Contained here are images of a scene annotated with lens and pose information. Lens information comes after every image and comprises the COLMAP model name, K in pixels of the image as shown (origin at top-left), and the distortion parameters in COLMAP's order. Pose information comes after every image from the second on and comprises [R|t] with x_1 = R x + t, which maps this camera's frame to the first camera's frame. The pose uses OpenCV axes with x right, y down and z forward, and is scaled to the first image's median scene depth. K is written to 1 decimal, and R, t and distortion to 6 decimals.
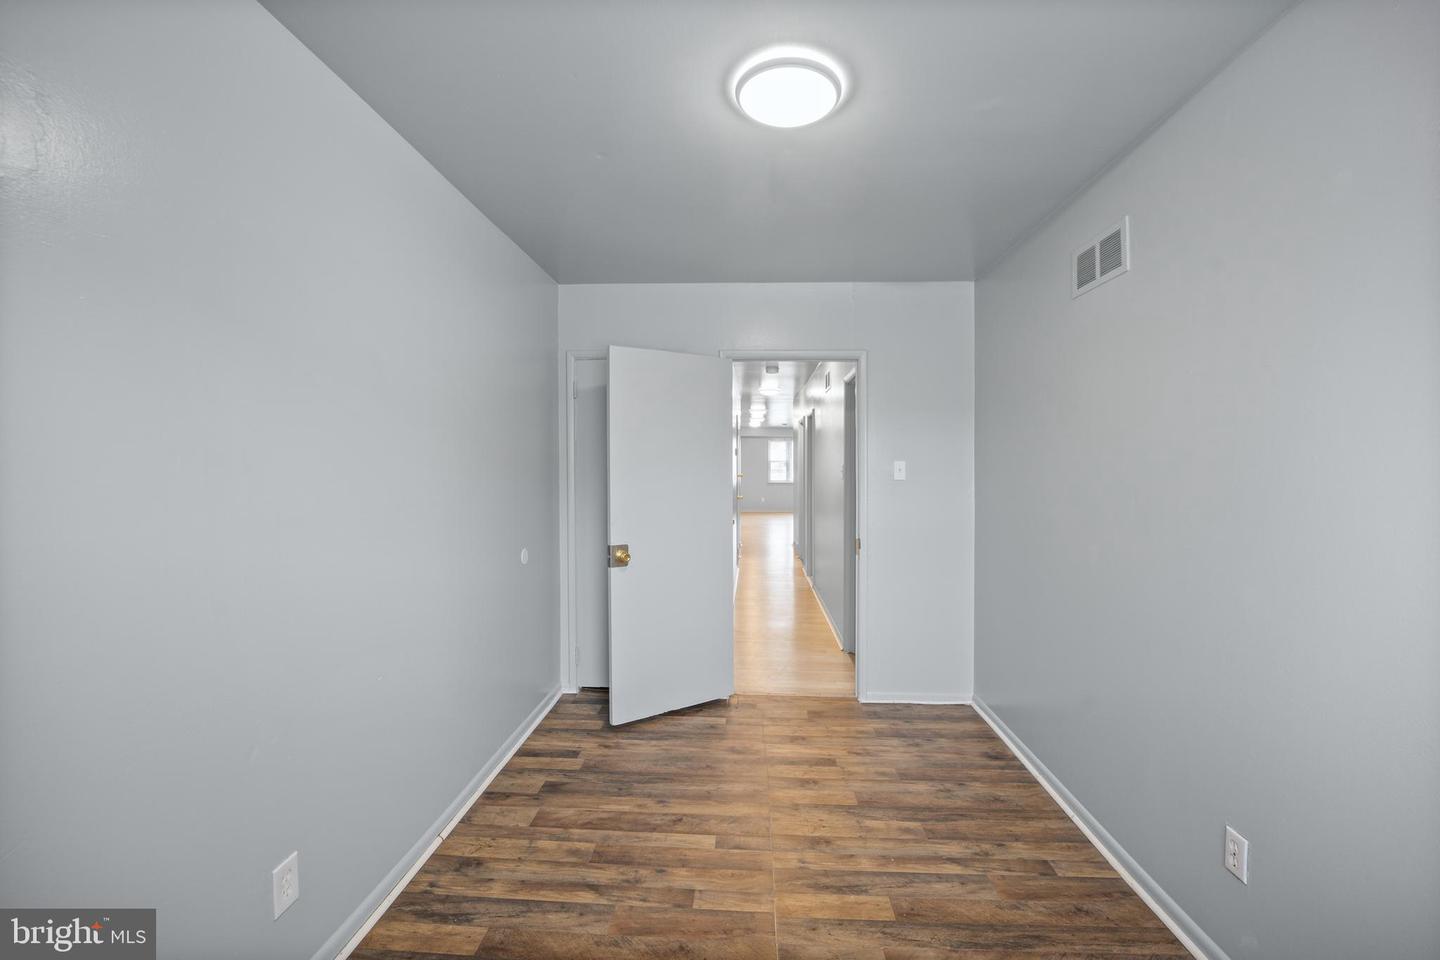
lens RADIAL K [[599.2, 0, 726.0], [0, 599.2, 468.8], [0, 0, 1]] dist [-0.001155, -0.000415]
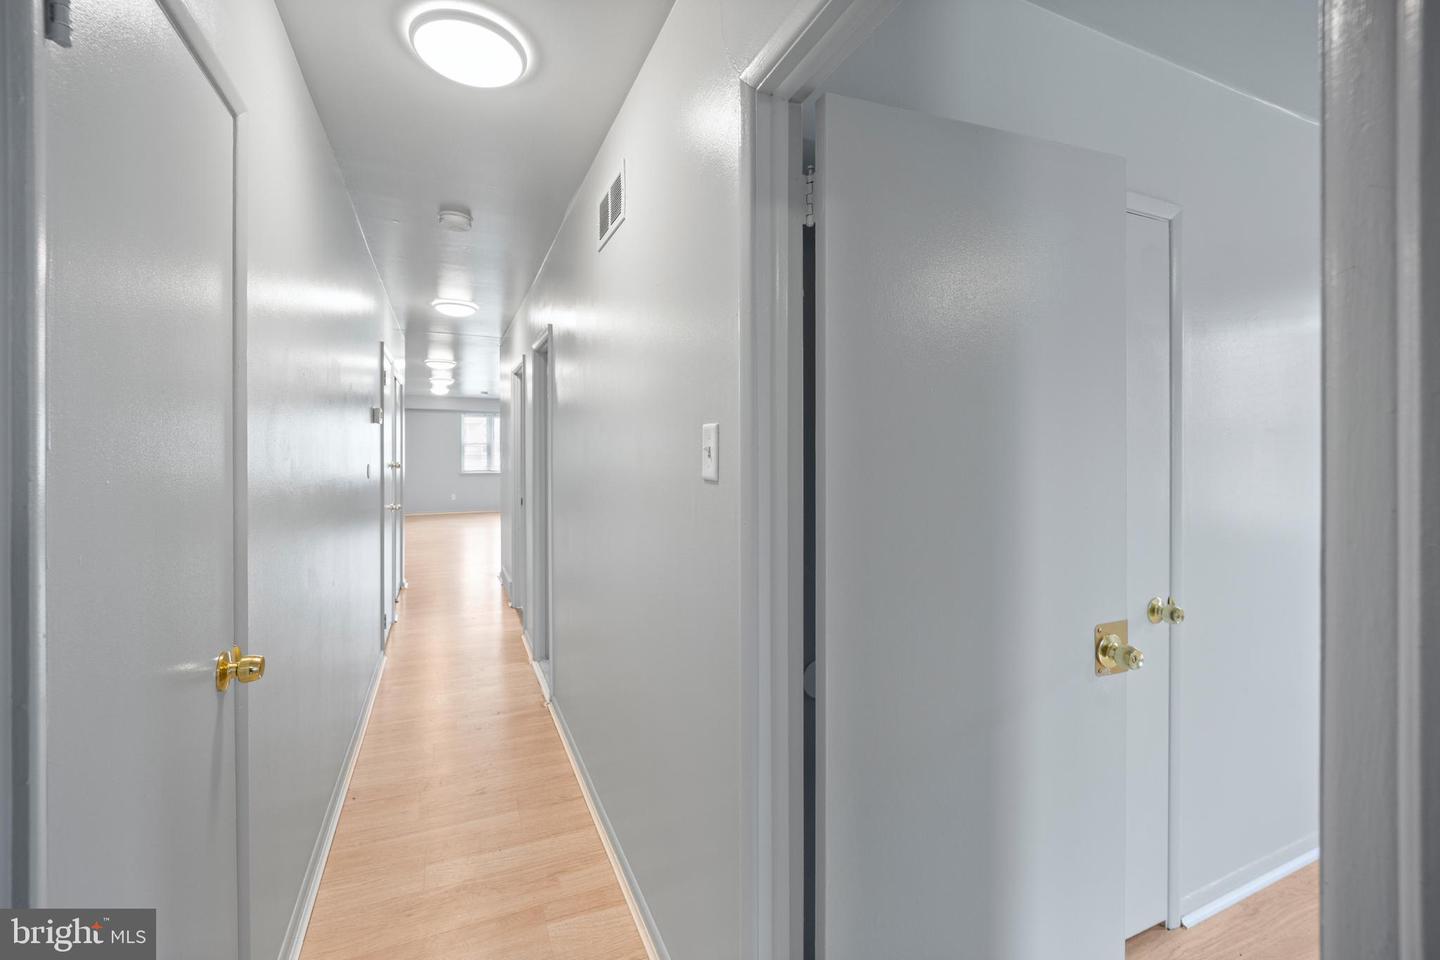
lens RADIAL K [[599.2, 0, 726.0], [0, 599.2, 468.8], [0, 0, 1]] dist [-0.001155, -0.000415]
pose [[0.887164, 0.001481, 0.461452, 0.044823], [-0.006260, 0.999941, 0.008827, 0.019491], [-0.461412, -0.010720, 0.887121, 0.450849]]
